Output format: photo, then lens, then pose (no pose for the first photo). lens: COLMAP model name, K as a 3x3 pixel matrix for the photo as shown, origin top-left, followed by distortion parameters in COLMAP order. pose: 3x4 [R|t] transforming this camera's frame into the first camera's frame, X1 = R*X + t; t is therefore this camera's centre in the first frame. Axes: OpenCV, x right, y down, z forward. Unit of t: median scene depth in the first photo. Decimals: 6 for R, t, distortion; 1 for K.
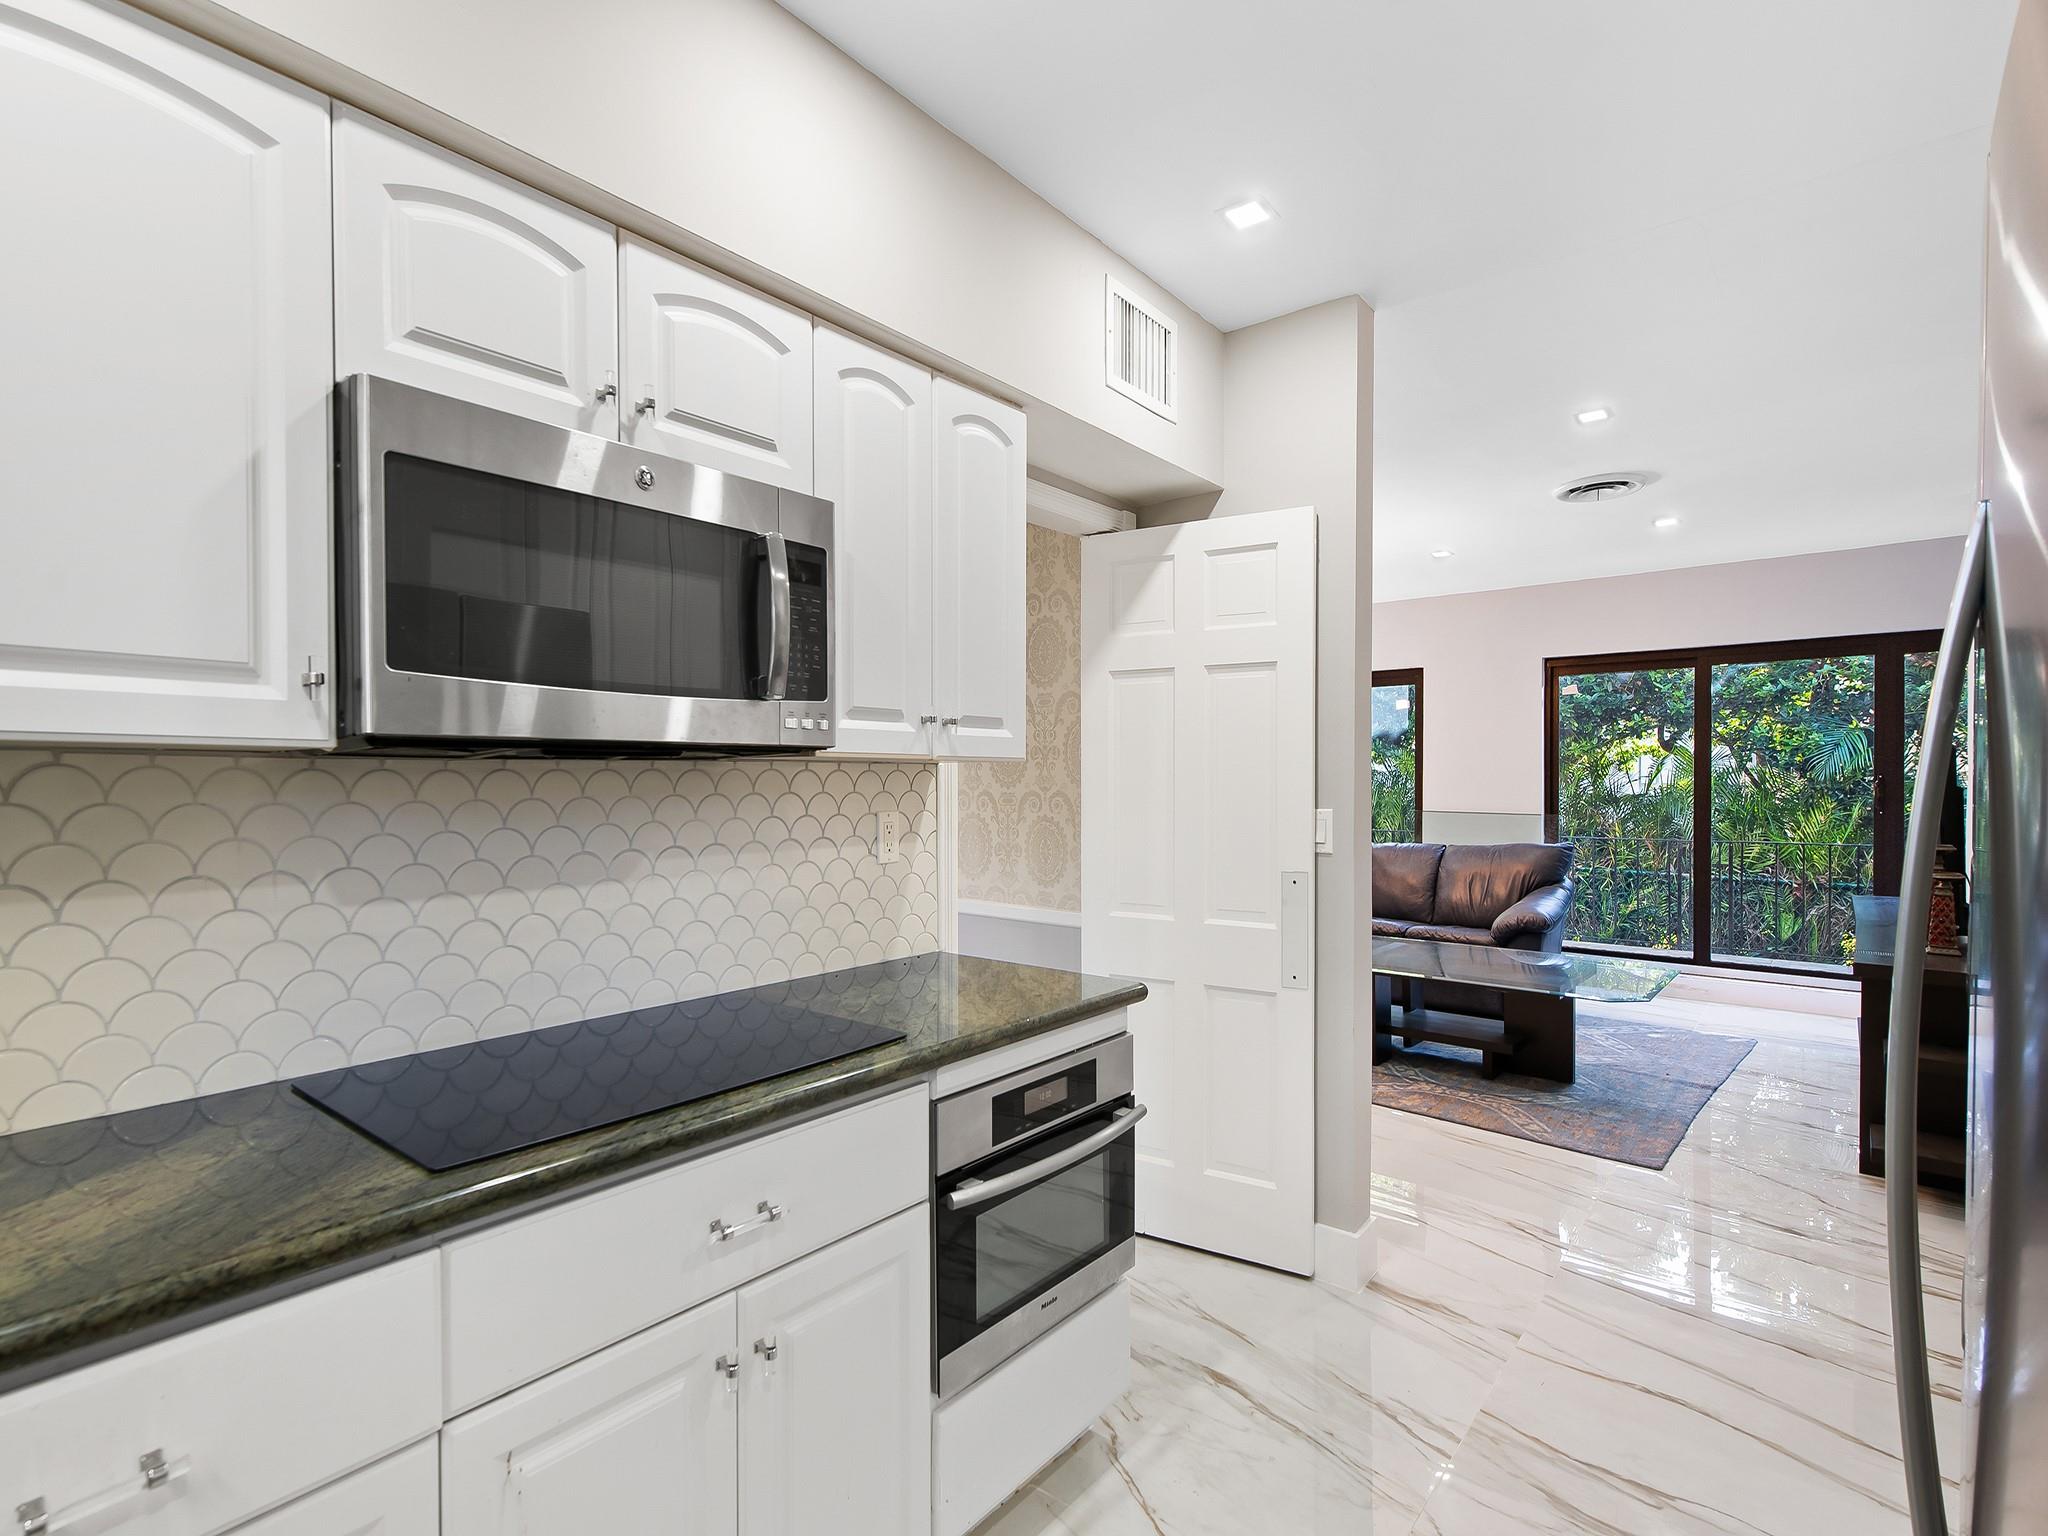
lens RADIAL K [[976.0, 0, 1032.8], [0, 976.0, 788.6], [0, 0, 1]] dist [0.018136, -0.007701]
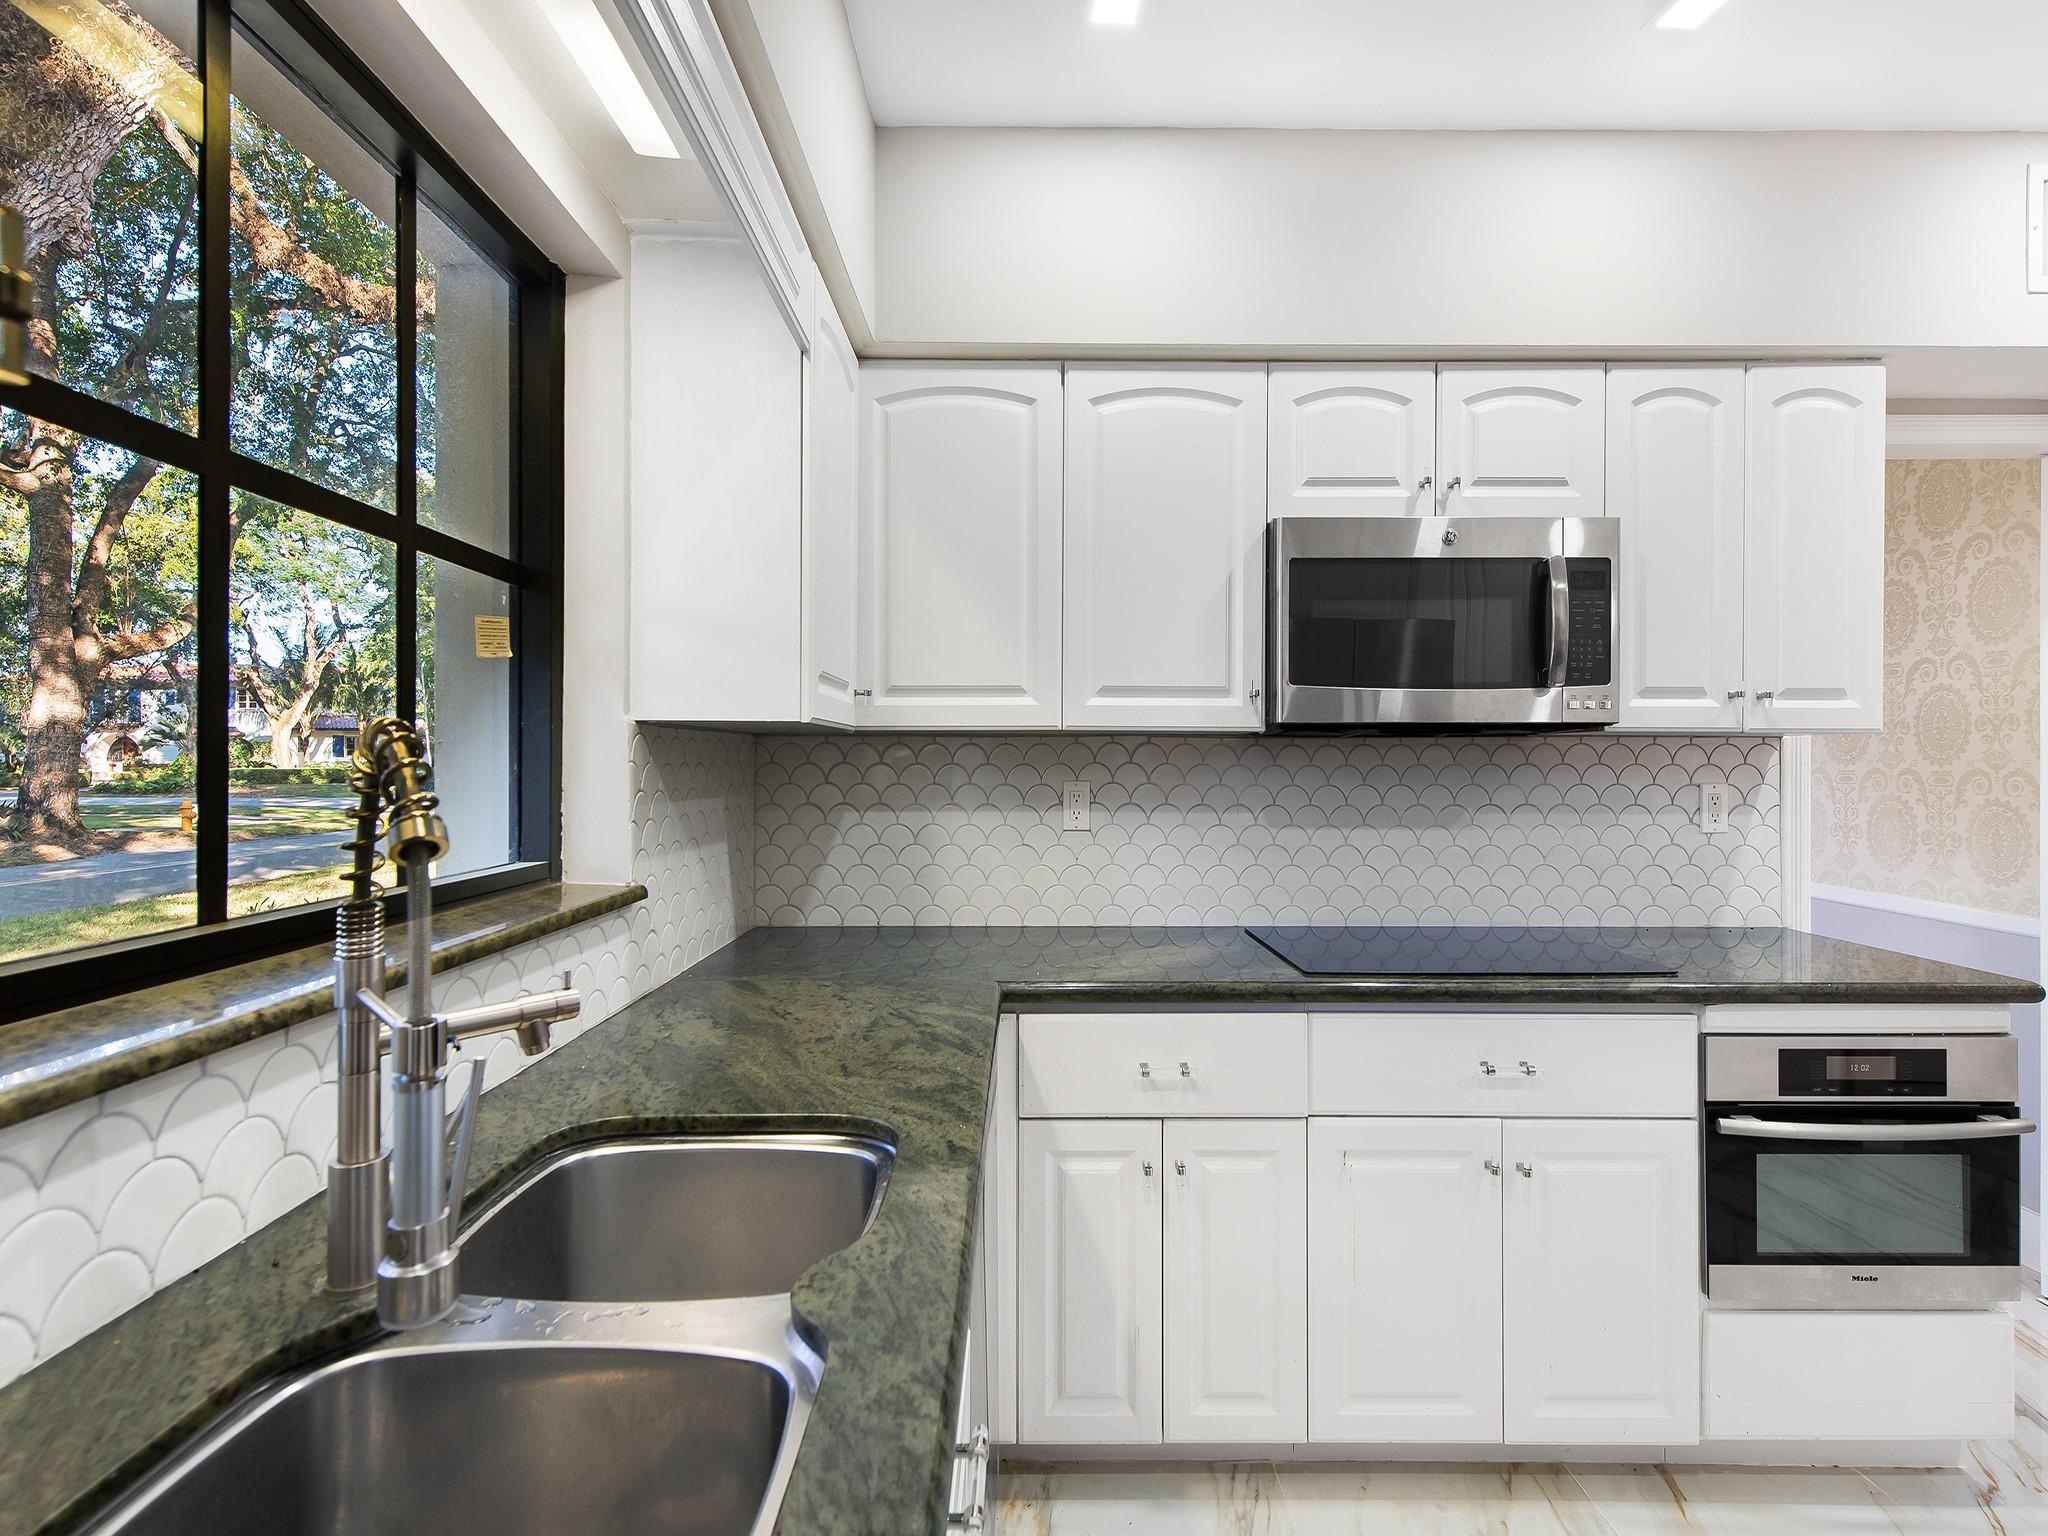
lens RADIAL K [[970.3, 0, 1030.1], [0, 970.3, 766.8], [0, 0, 1]] dist [0.023880, -0.008010]
pose [[0.634341, 0.006815, -0.773023, 0.261794], [-0.011524, 0.999933, -0.000641, 0.019627], [0.772968, 0.009315, 0.634377, -0.302213]]
